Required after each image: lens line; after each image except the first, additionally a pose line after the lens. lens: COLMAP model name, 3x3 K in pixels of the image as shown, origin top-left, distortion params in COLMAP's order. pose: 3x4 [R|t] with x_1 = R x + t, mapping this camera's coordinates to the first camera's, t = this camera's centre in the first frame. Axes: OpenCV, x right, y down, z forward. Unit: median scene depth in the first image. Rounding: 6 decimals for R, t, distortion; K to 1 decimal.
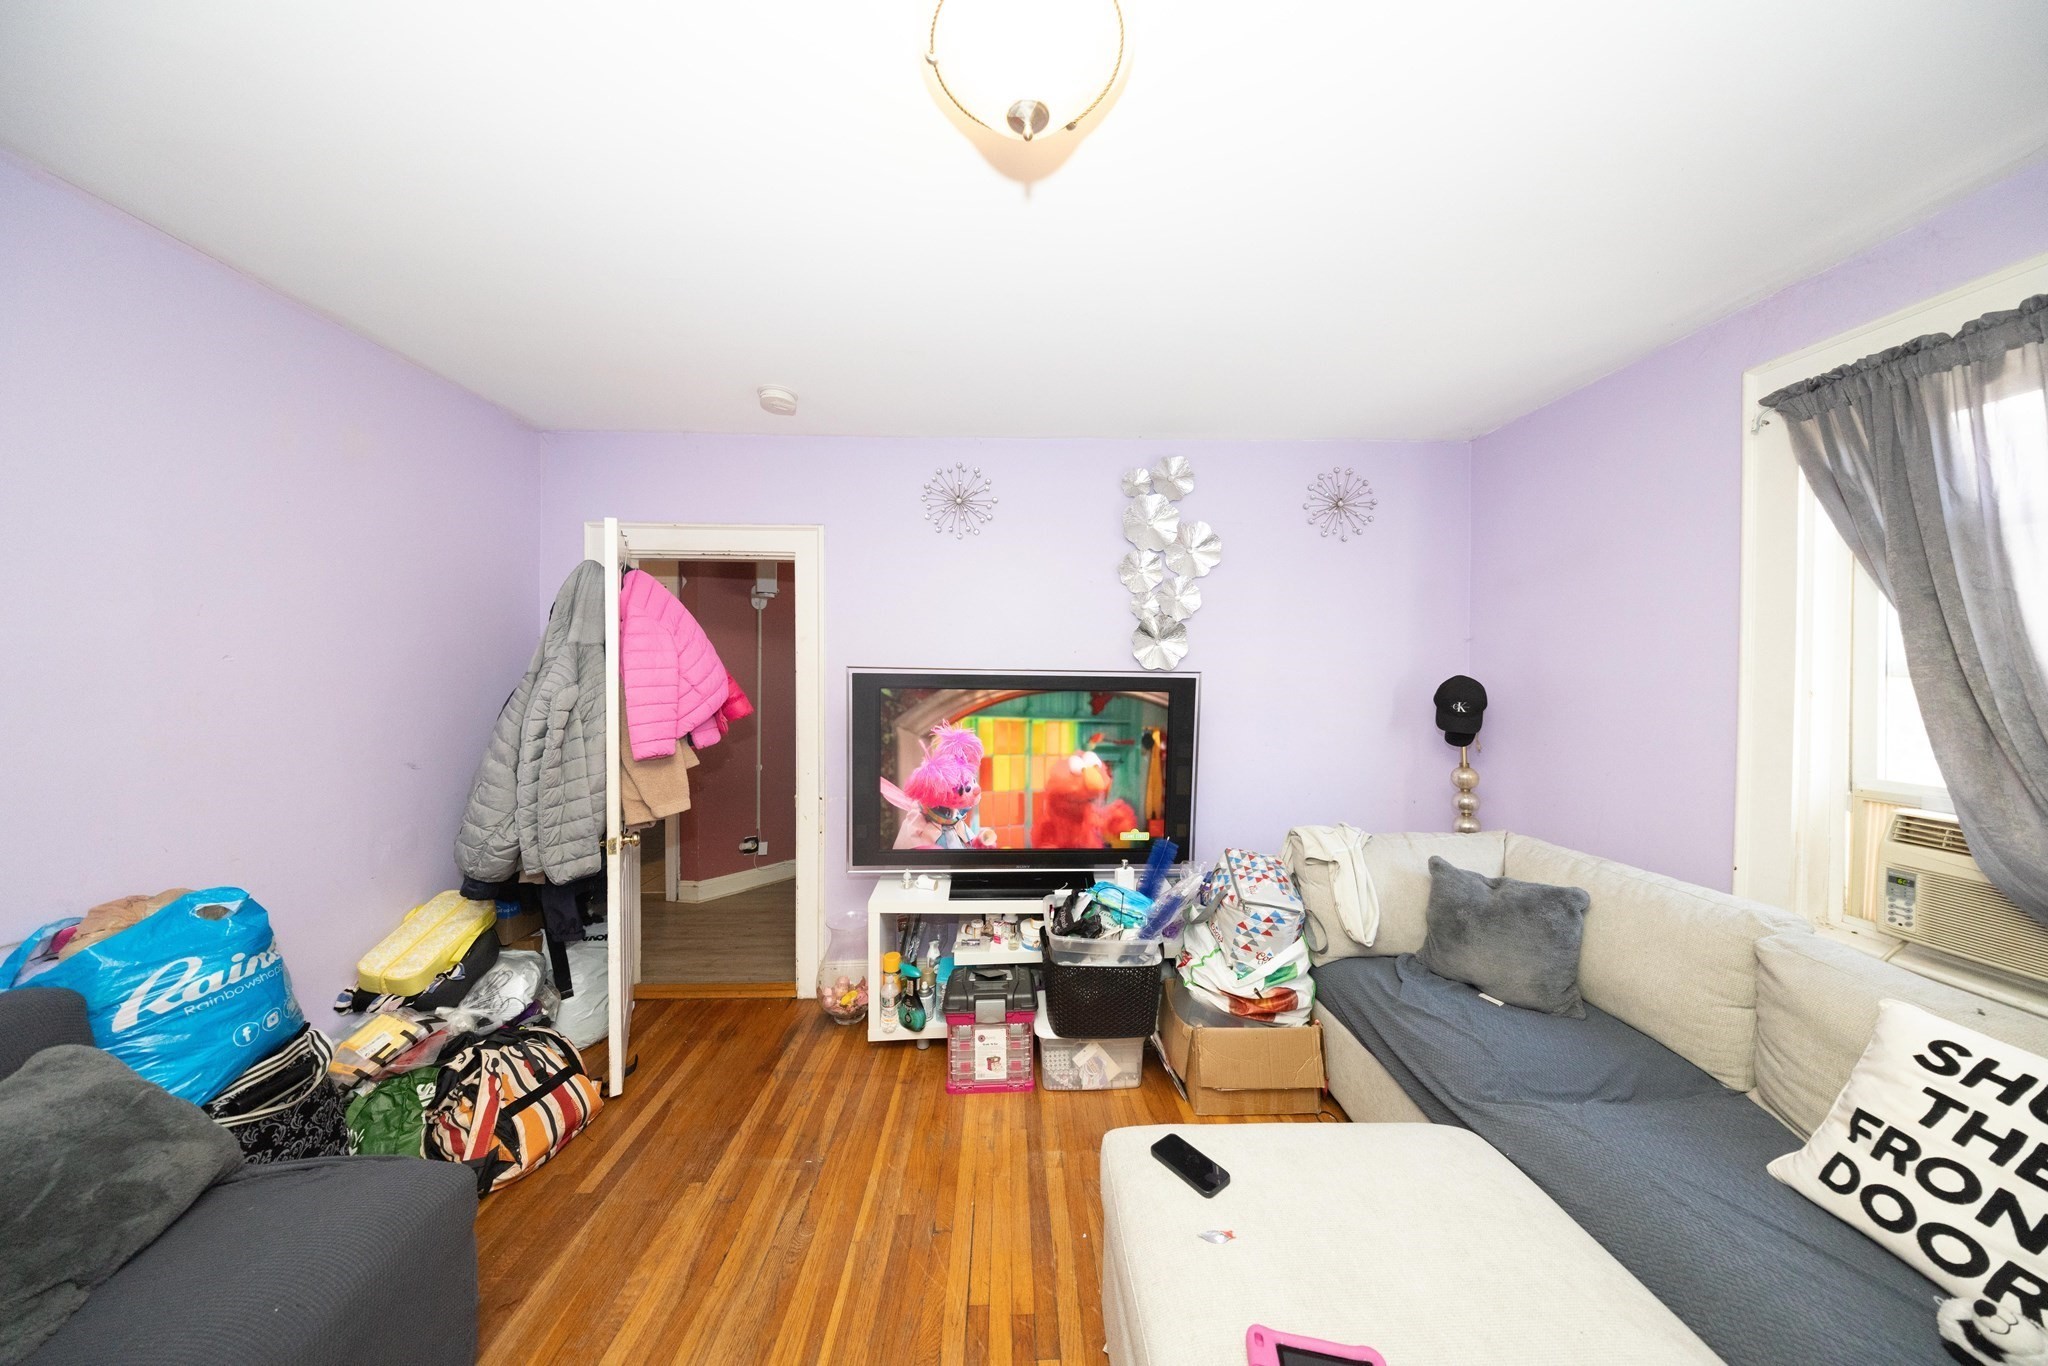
lens RADIAL K [[604.8, 0, 1040.9], [0, 604.8, 679.6], [0, 0, 1]] dist [-0.019011, -0.000005]
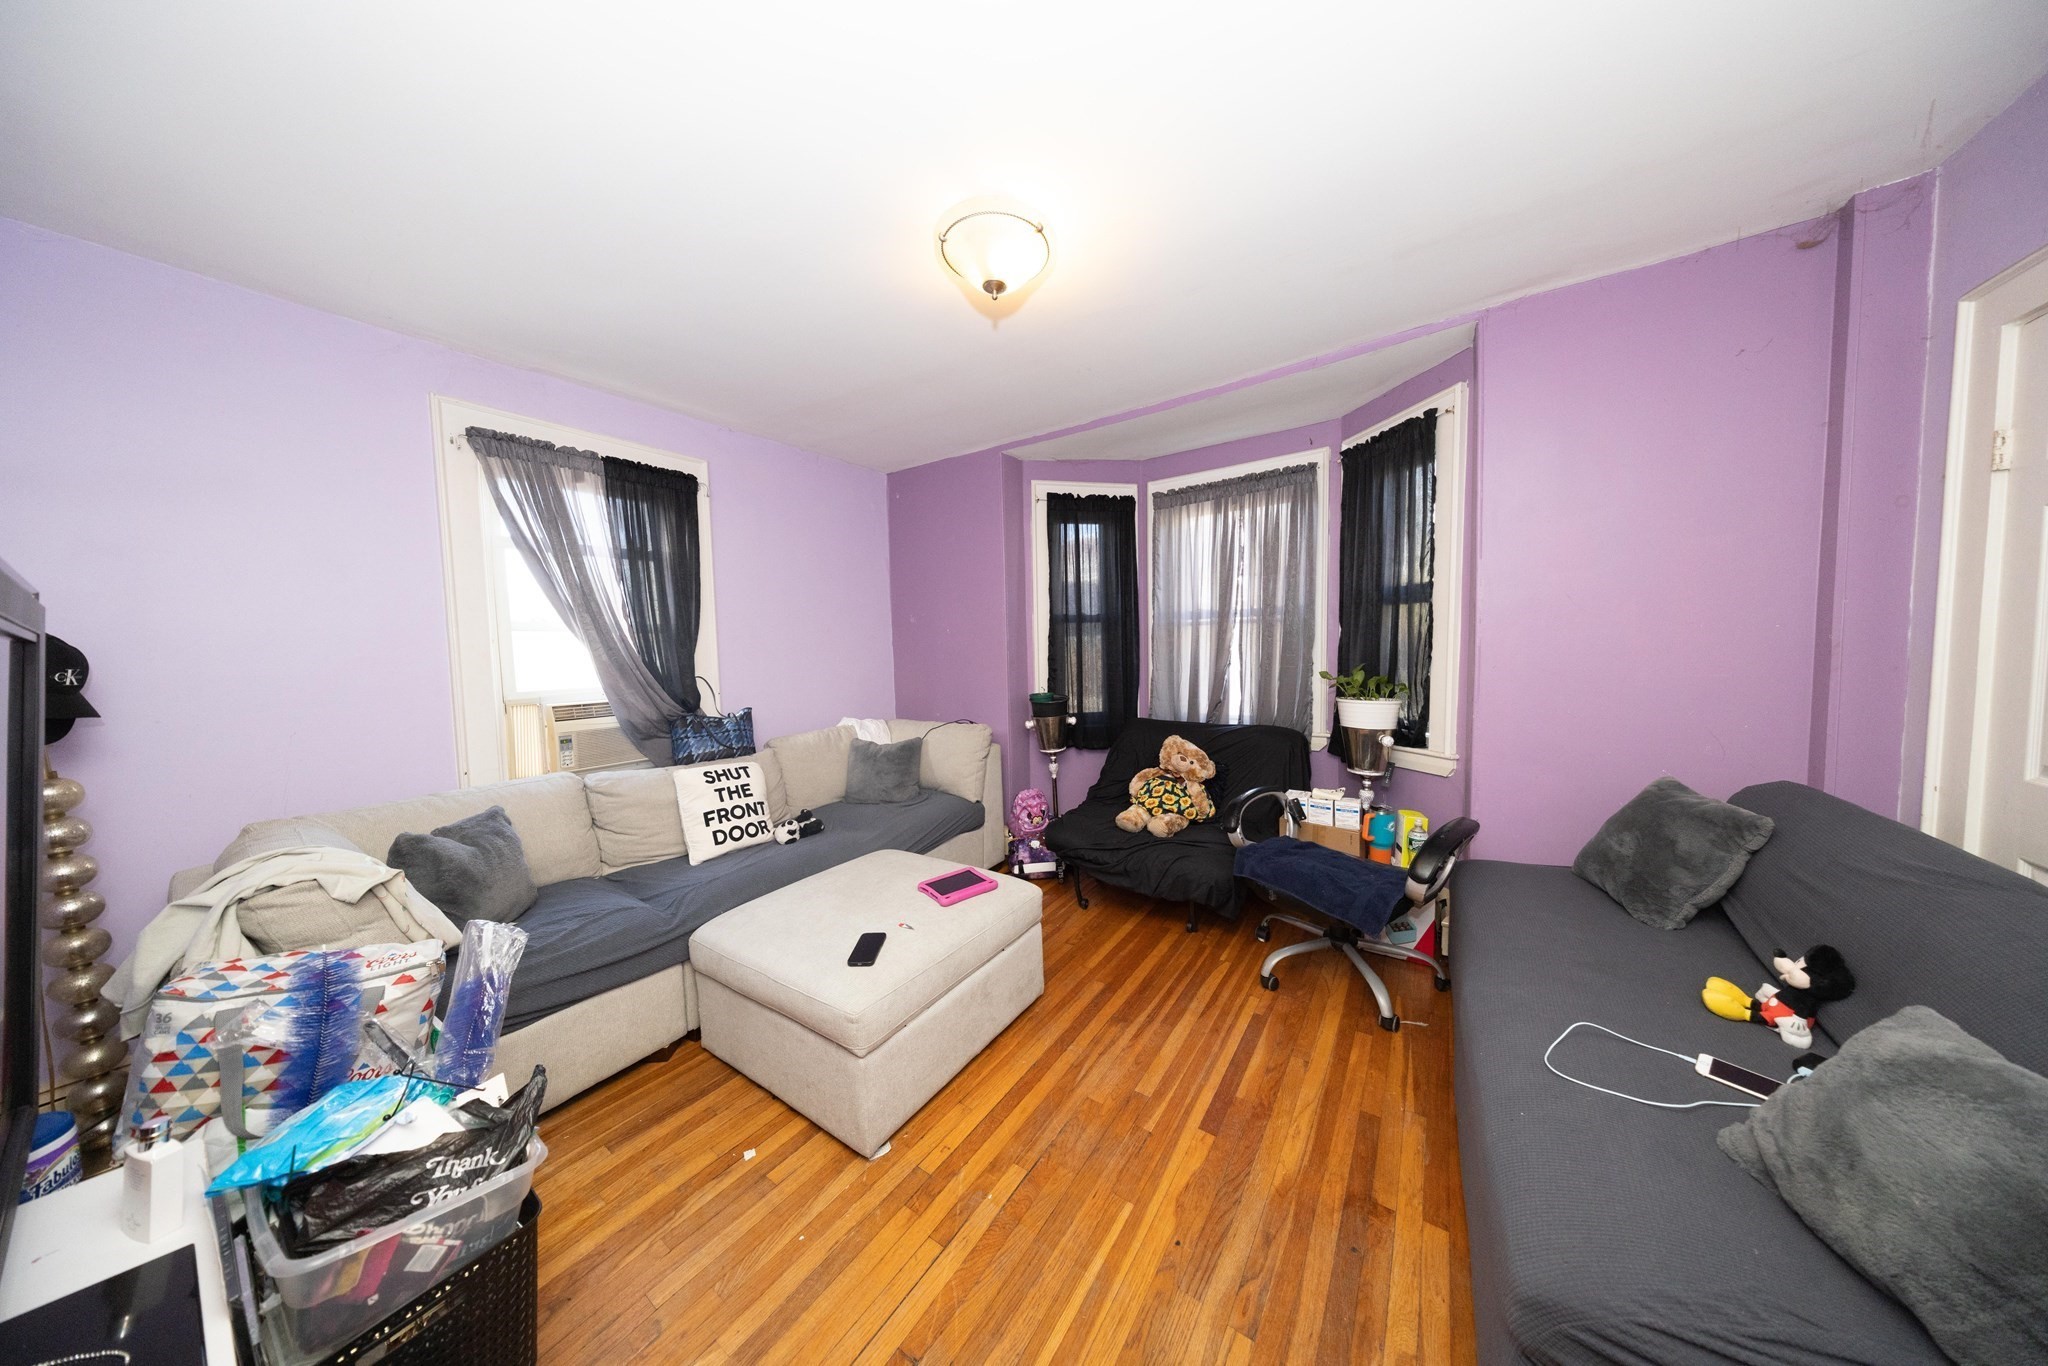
lens RADIAL K [[588.7, 0, 1027.5], [0, 588.7, 672.8], [0, 0, 1]] dist [0.001235, -0.000001]
pose [[-0.794655, -0.013165, 0.606918, -0.814170], [0.036454, 0.996926, 0.069356, 0.060061], [-0.605966, 0.077239, -0.791732, 1.629954]]
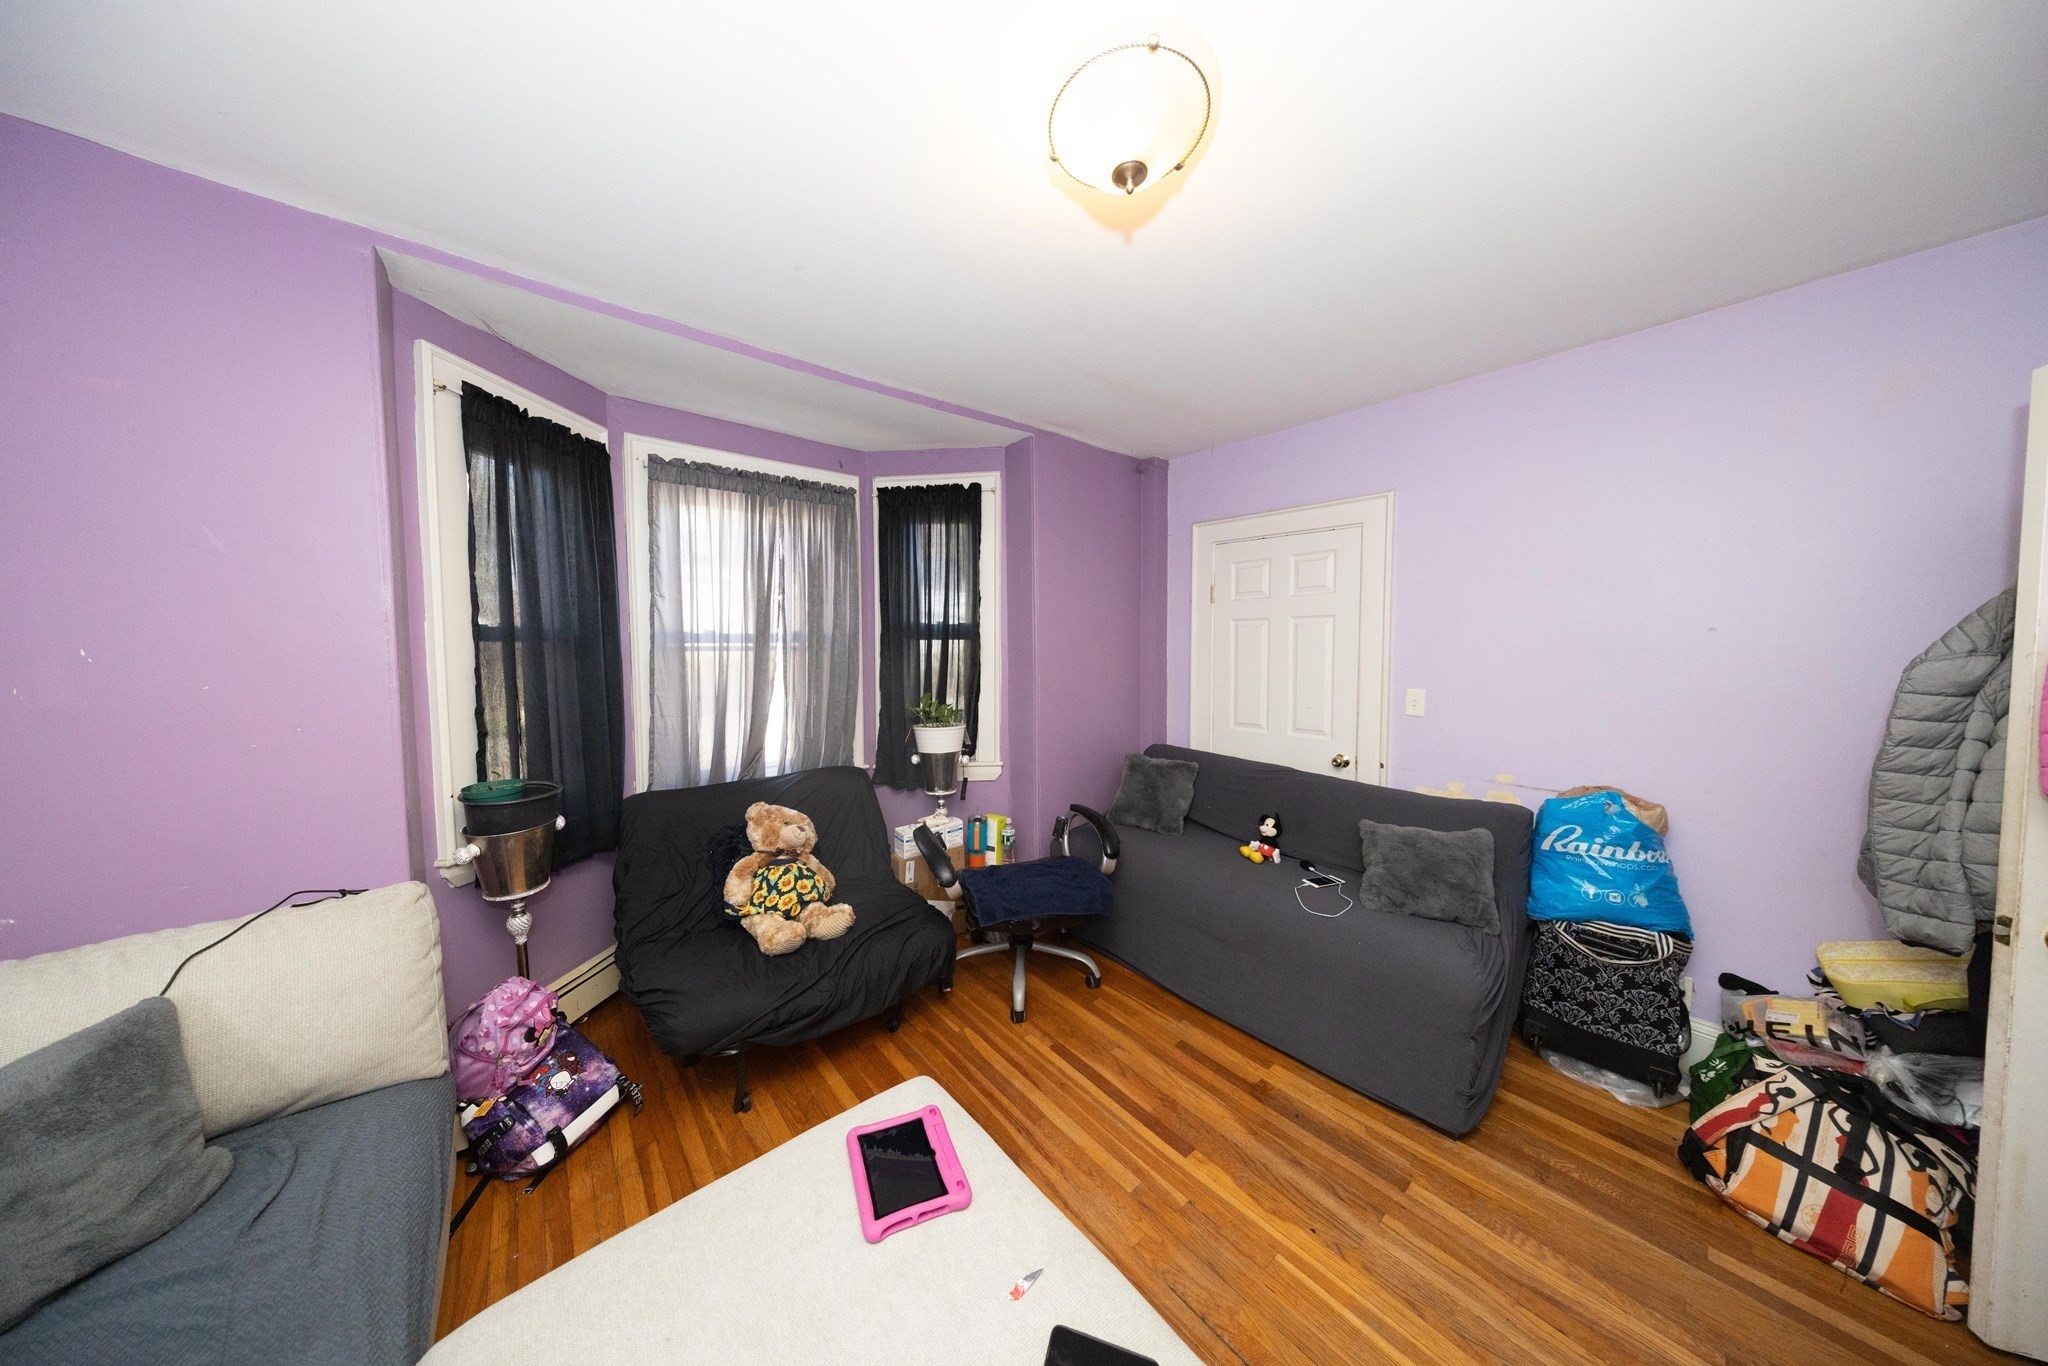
lens RADIAL K [[588.7, 0, 1027.5], [0, 588.7, 672.8], [0, 0, 1]] dist [0.001235, -0.000001]
pose [[-0.792808, 0.028930, -0.608785, 0.617468], [-0.012410, 0.997899, 0.063583, -0.013170], [0.609346, 0.057964, -0.790783, 1.257867]]
